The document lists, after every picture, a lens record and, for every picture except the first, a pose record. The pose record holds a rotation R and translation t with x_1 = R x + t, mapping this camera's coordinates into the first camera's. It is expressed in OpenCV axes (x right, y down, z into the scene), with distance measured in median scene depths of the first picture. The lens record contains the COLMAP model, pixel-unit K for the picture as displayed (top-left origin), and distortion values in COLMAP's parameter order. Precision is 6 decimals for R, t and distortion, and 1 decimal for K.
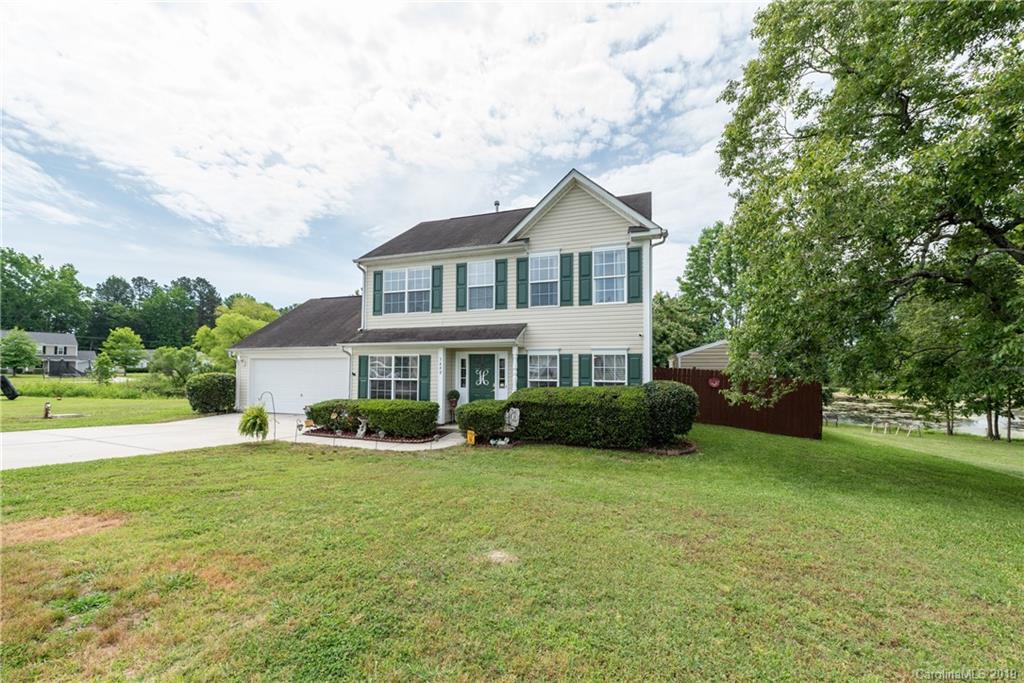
lens RADIAL K [[418.3, 0, 541.3], [0, 418.3, 352.5], [0, 0, 1]] dist [0.003035, 0.000269]
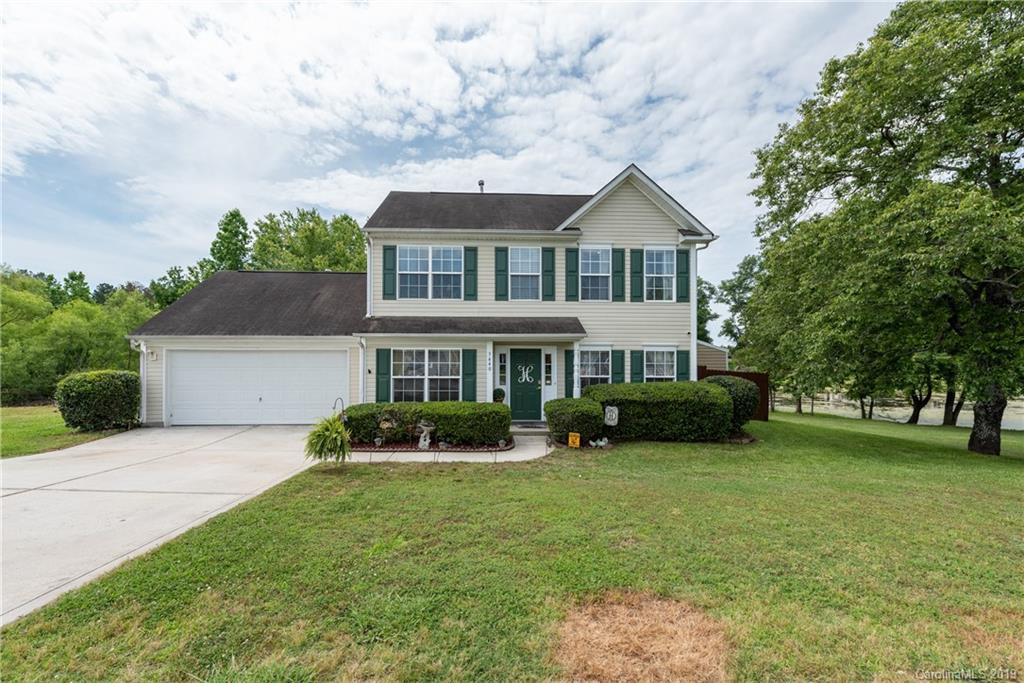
lens RADIAL K [[418.3, 0, 541.3], [0, 418.3, 352.5], [0, 0, 1]] dist [0.003035, 0.000269]
pose [[0.929188, 0.009304, 0.369492, -0.461469], [-0.015855, 0.999766, 0.014697, -0.001887], [-0.369268, -0.019515, 0.929118, 0.138256]]
